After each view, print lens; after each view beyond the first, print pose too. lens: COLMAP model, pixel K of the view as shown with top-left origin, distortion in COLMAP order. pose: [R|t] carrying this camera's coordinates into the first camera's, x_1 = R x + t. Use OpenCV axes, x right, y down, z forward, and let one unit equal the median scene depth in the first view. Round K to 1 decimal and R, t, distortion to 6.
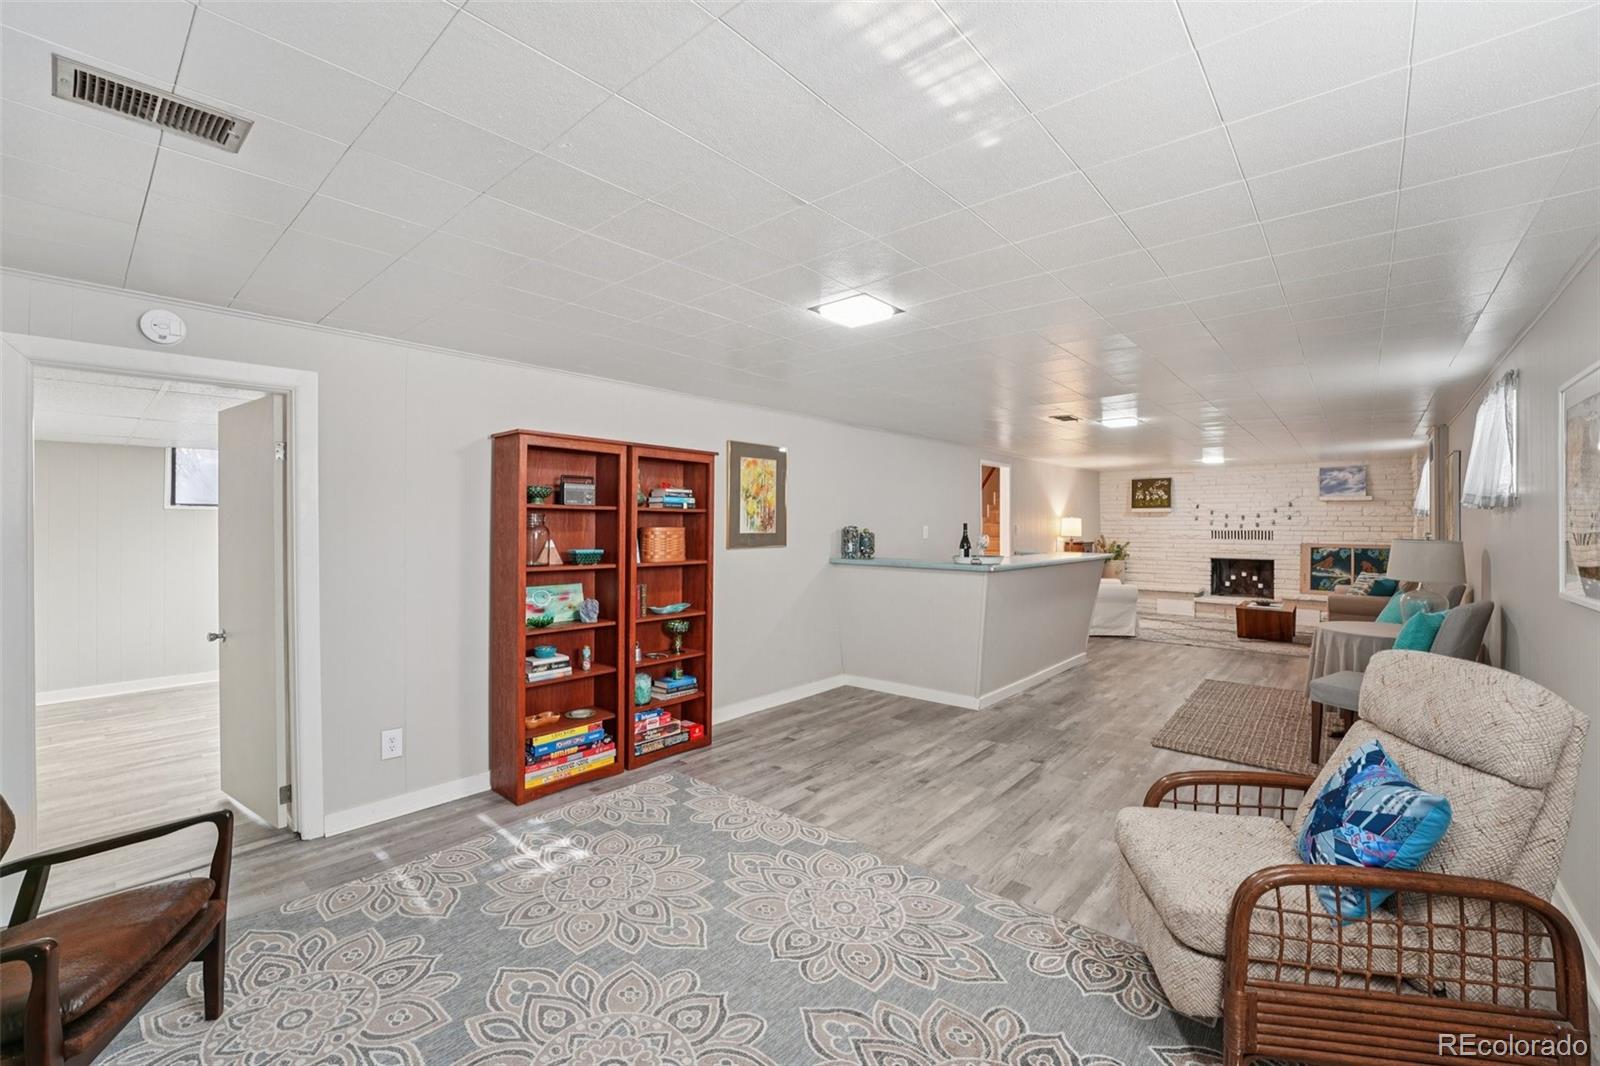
lens RADIAL K [[650.9, 0, 794.2], [0, 650.9, 523.4], [0, 0, 1]] dist [-0.003829, -0.000031]
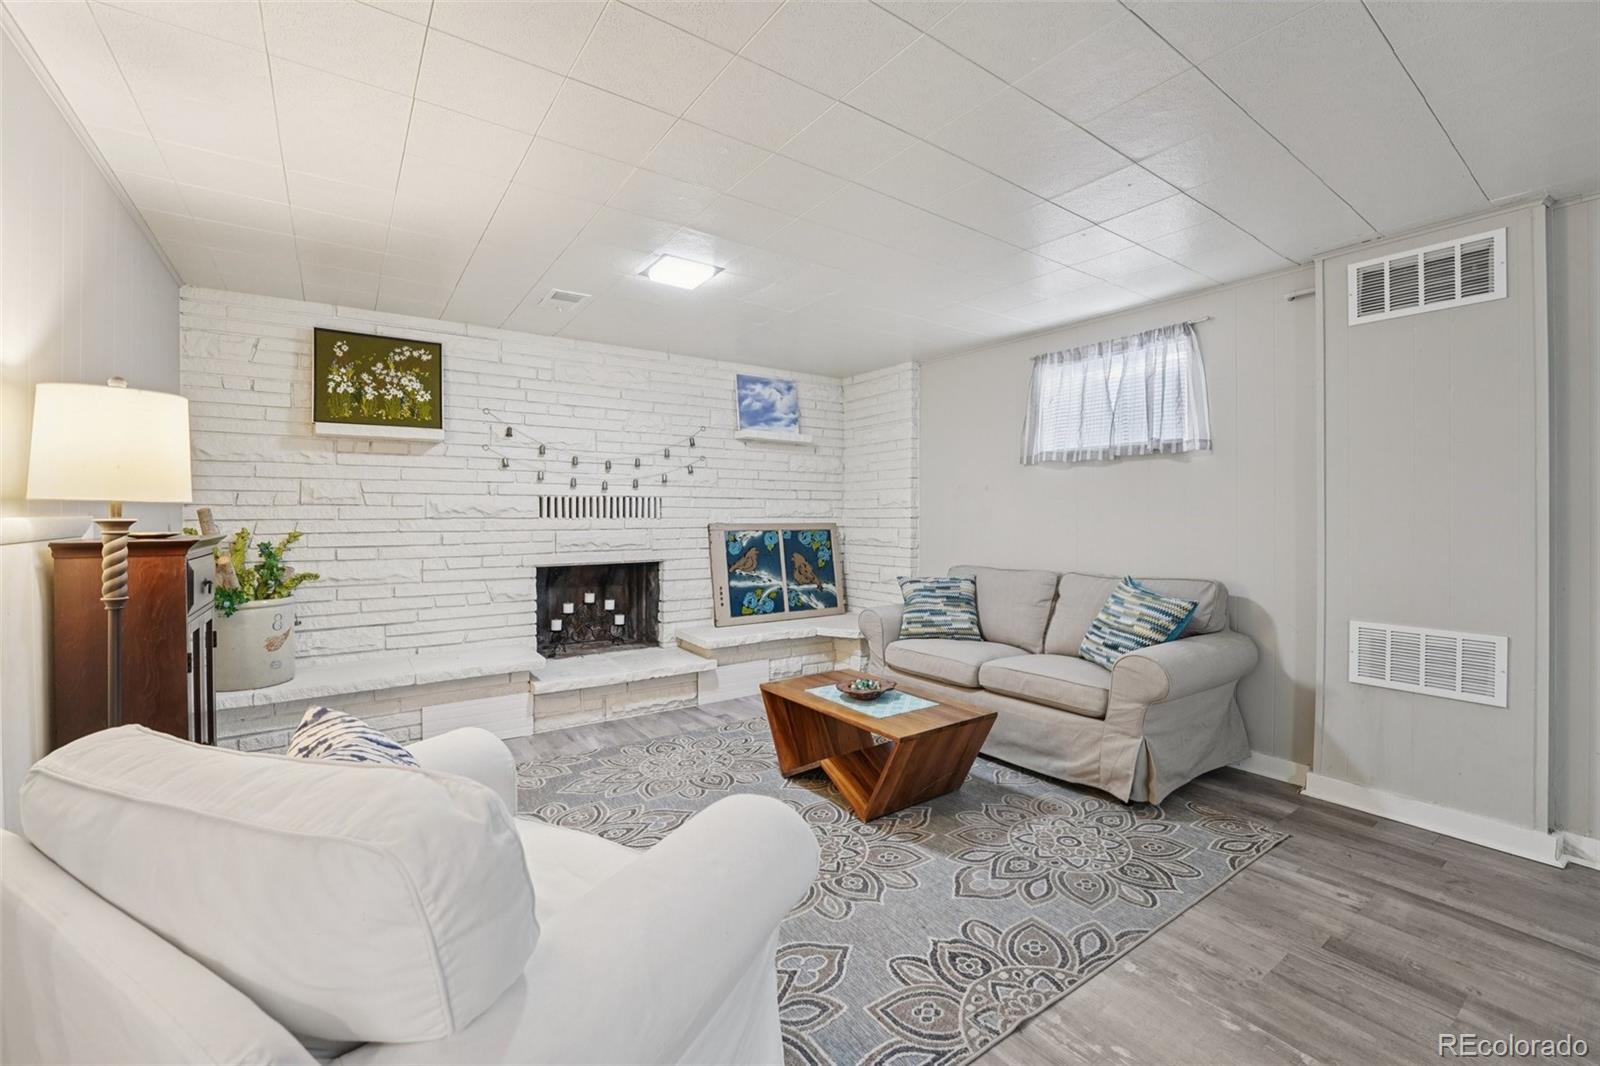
lens RADIAL K [[650.9, 0, 792.5], [0, 650.9, 516.2], [0, 0, 1]] dist [-0.003829, -0.000031]
pose [[0.227184, -0.003862, 0.973844, 0.299533], [0.000687, 0.999993, 0.003805, 0.021811], [-0.973852, -0.000196, 0.227185, 0.776330]]
